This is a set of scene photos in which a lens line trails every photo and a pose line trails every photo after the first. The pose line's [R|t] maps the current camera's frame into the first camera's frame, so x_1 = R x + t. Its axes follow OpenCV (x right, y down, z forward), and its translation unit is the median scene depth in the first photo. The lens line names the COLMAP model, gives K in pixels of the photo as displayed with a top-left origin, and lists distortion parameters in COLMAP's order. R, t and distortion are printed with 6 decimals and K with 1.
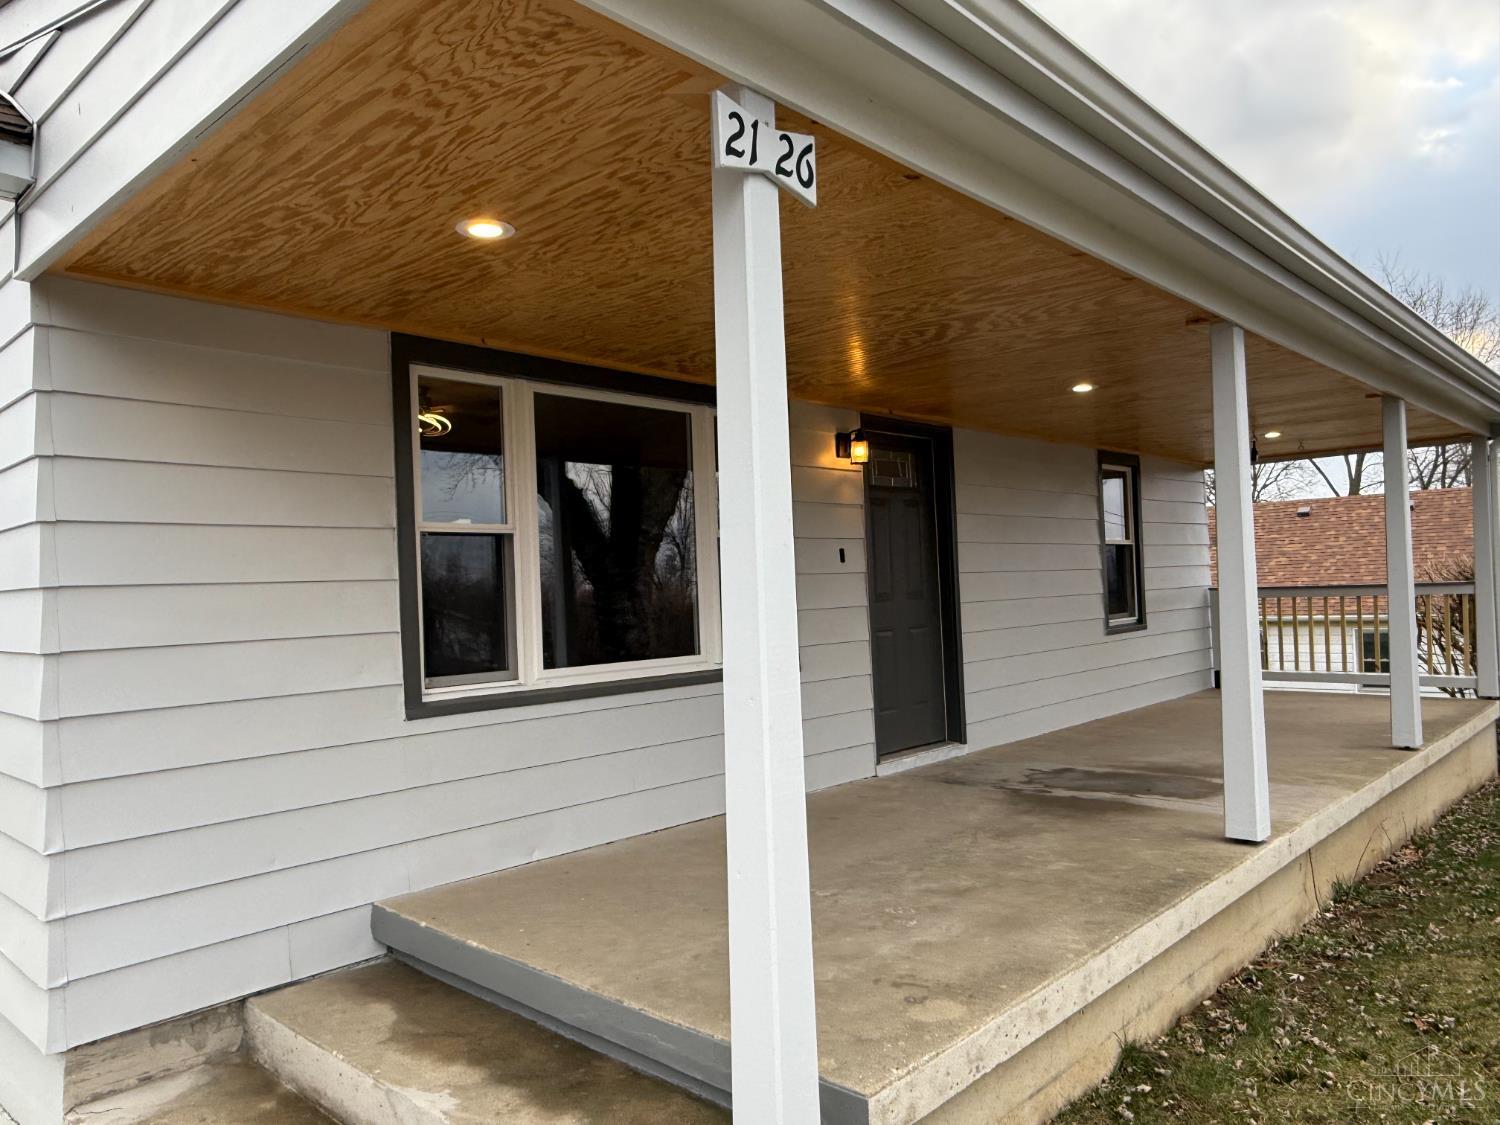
lens RADIAL K [[1068.4, 0, 747.9], [0, 1068.4, 573.1], [0, 0, 1]] dist [-0.001041, 0.000845]
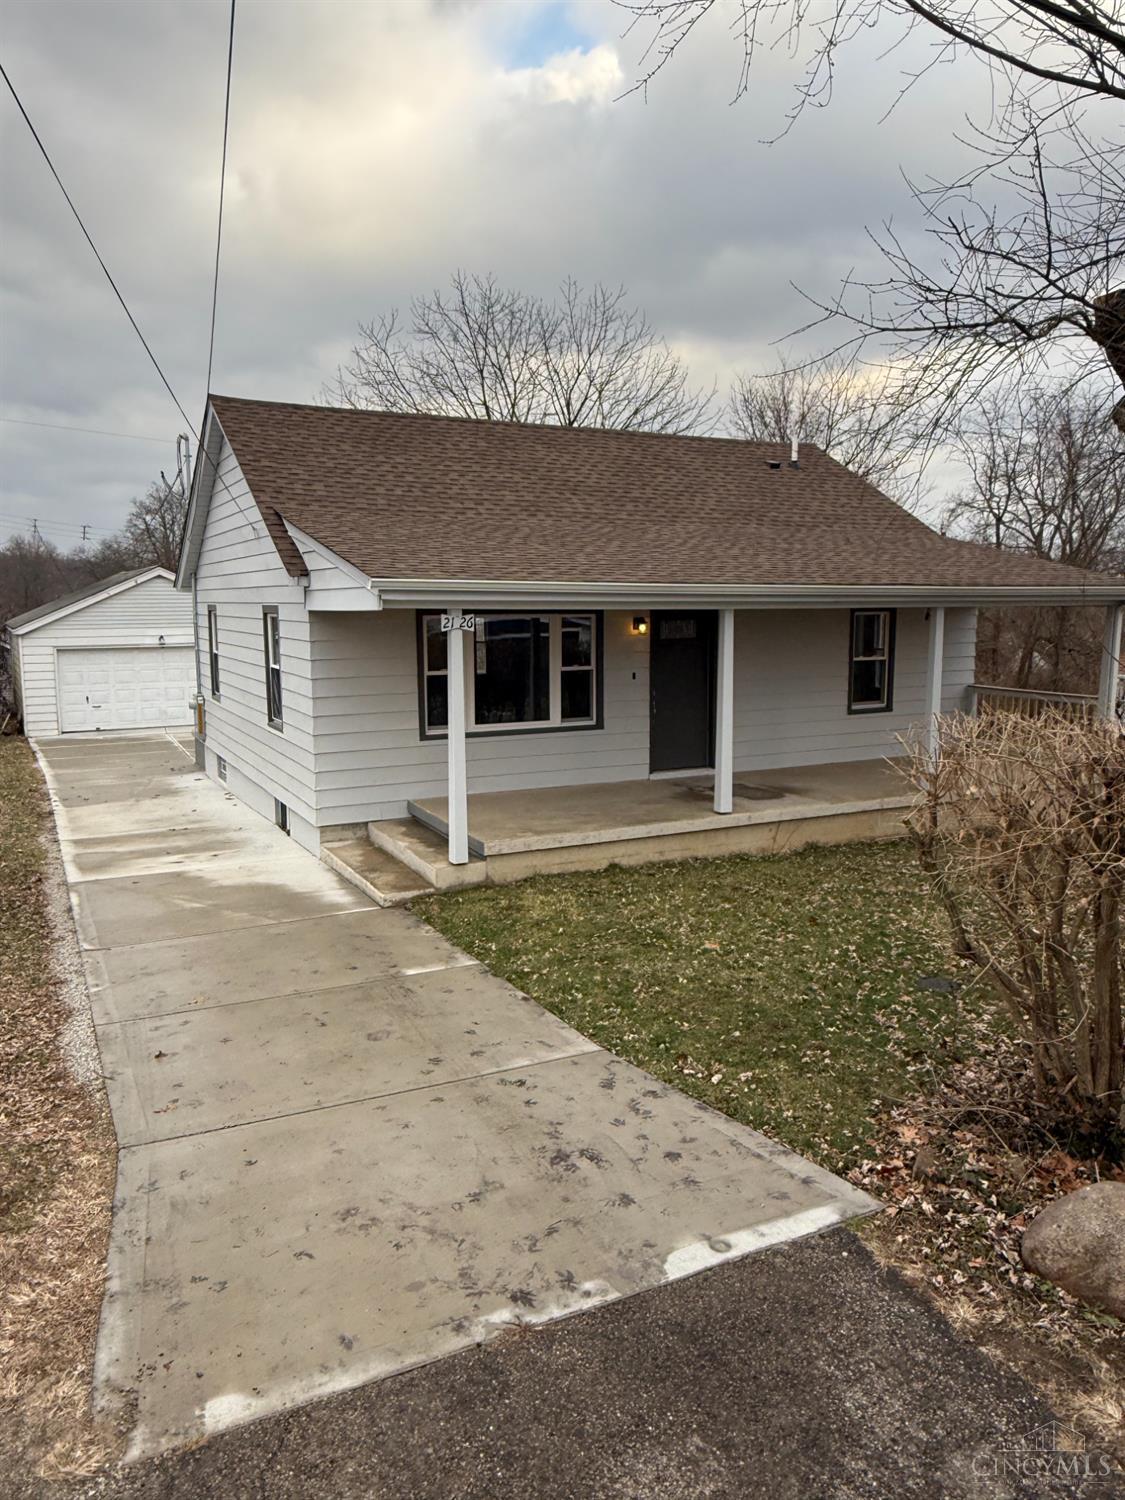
lens RADIAL K [[1068.4, 0, 561.2], [0, 1068.4, 740.0], [0, 0, 1]] dist [-0.001041, 0.000845]
pose [[0.937387, 0.078955, -0.339222, 1.007466], [-0.026451, 0.987292, 0.156702, -0.324456], [0.347284, -0.137917, 0.927563, -1.538559]]
